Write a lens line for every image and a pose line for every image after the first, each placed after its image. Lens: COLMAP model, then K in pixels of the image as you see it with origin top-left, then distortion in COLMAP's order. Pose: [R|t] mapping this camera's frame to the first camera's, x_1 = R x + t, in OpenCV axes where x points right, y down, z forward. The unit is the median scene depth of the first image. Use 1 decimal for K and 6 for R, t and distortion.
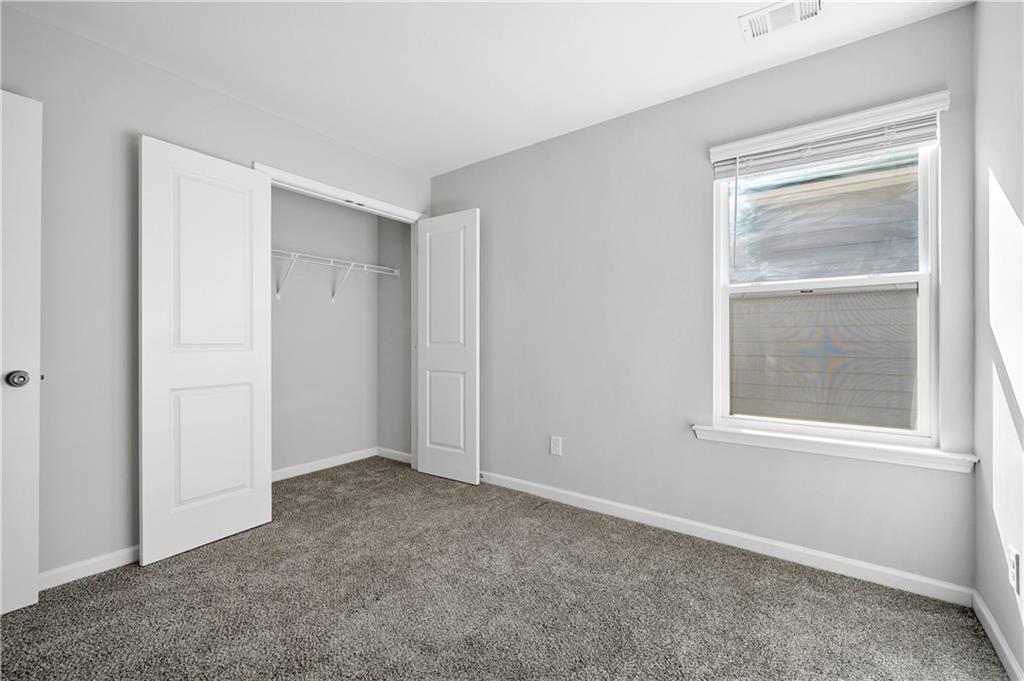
lens RADIAL K [[434.1, 0, 516.9], [0, 434.1, 341.2], [0, 0, 1]] dist [0.001601, 0.000179]
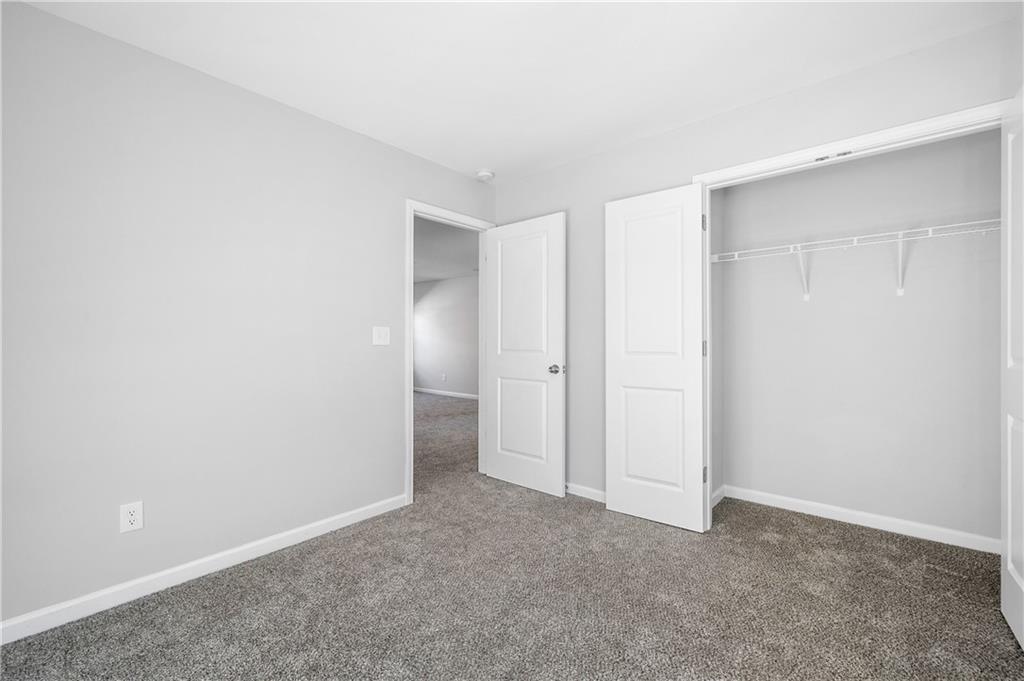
lens RADIAL K [[434.1, 0, 516.9], [0, 434.1, 341.2], [0, 0, 1]] dist [0.001601, 0.000179]
pose [[-0.090917, -0.016551, -0.995721, 0.515886], [-0.007014, 0.999848, -0.015979, -0.000377], [0.995834, 0.005531, -0.091020, 0.753948]]
